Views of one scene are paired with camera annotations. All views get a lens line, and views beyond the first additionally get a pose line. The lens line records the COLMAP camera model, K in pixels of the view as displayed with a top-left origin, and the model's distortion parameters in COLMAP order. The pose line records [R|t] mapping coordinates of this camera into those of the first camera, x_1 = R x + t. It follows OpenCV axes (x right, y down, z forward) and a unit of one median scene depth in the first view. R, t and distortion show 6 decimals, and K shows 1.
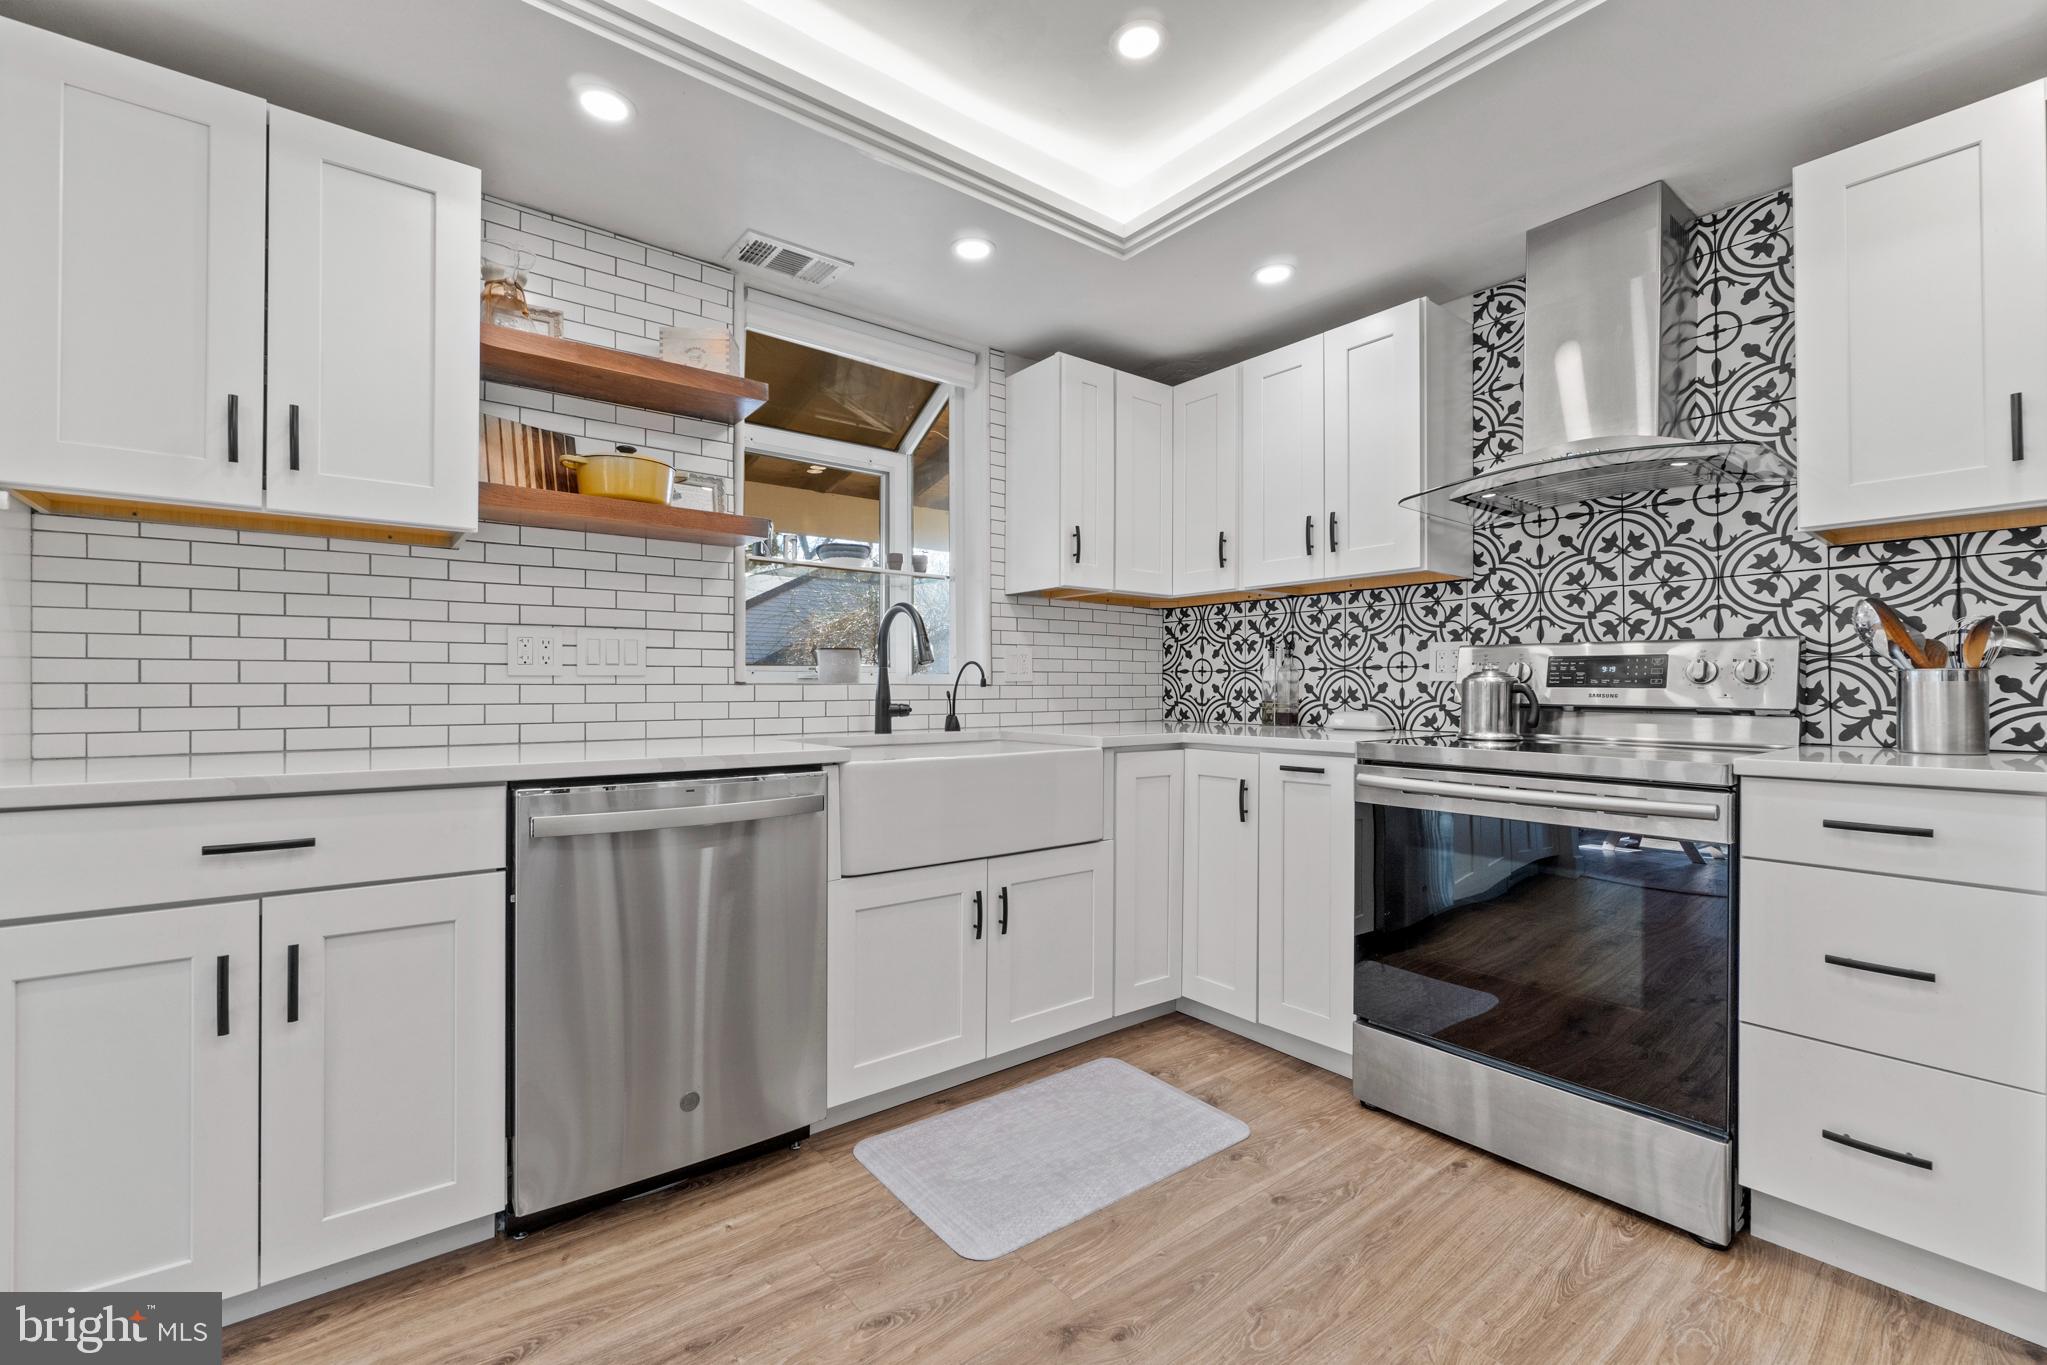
lens RADIAL K [[883.9, 0, 1015.2], [0, 883.9, 685.6], [0, 0, 1]] dist [-0.006845, 0.002636]
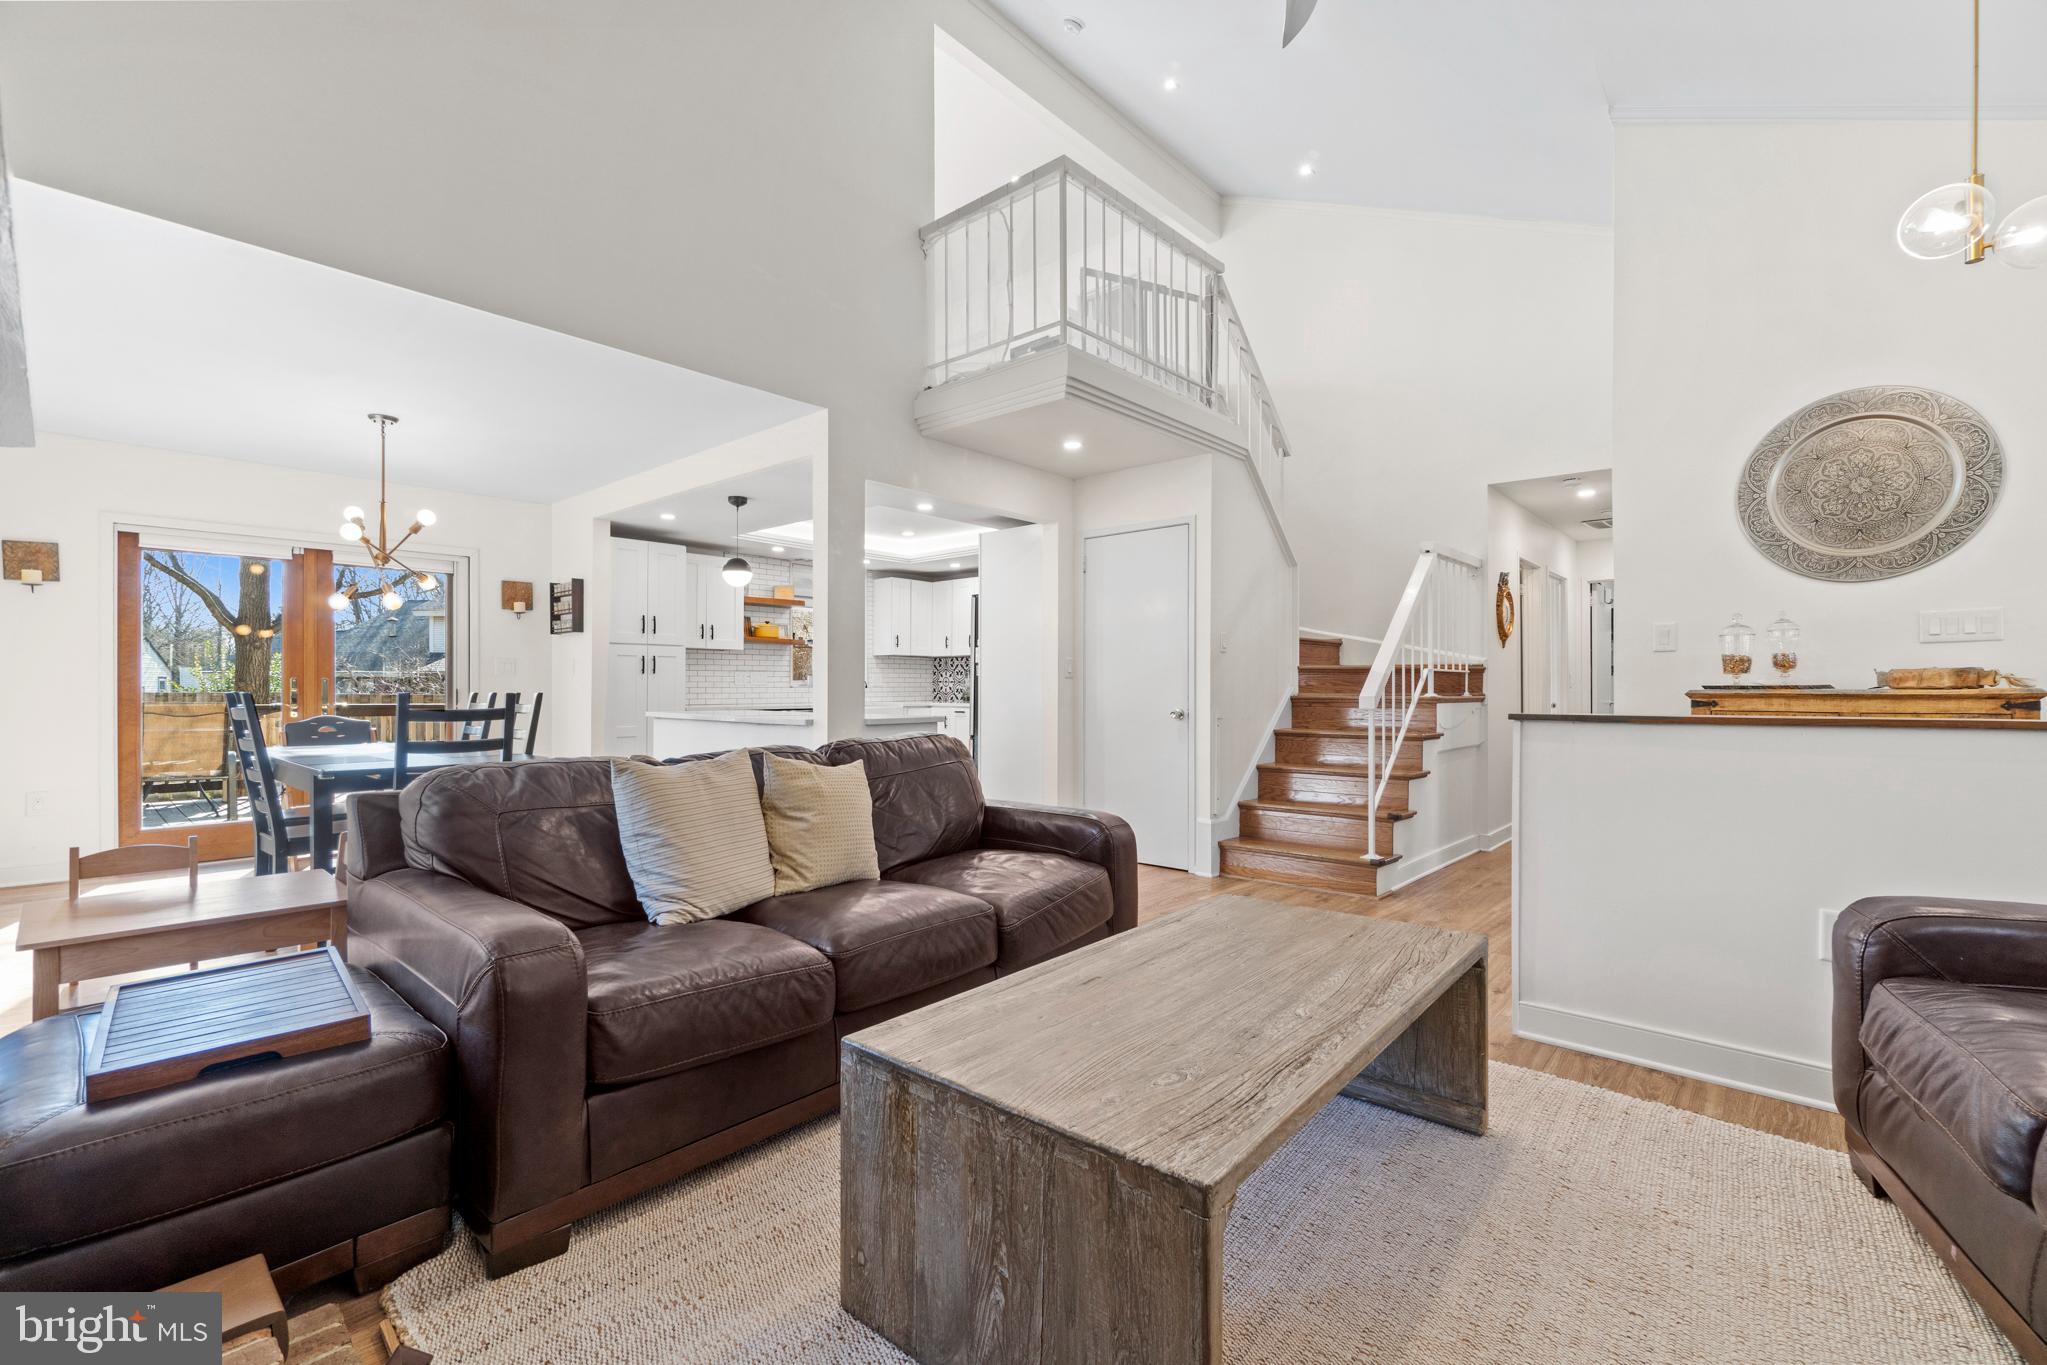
lens RADIAL K [[883.9, 0, 1013.9], [0, 883.9, 691.8], [0, 0, 1]] dist [-0.006845, 0.002636]
pose [[0.986615, 0.001943, 0.163057, -0.036745], [-0.003748, 0.999935, 0.010766, -0.026510], [-0.163025, -0.011233, 0.986558, -2.640798]]
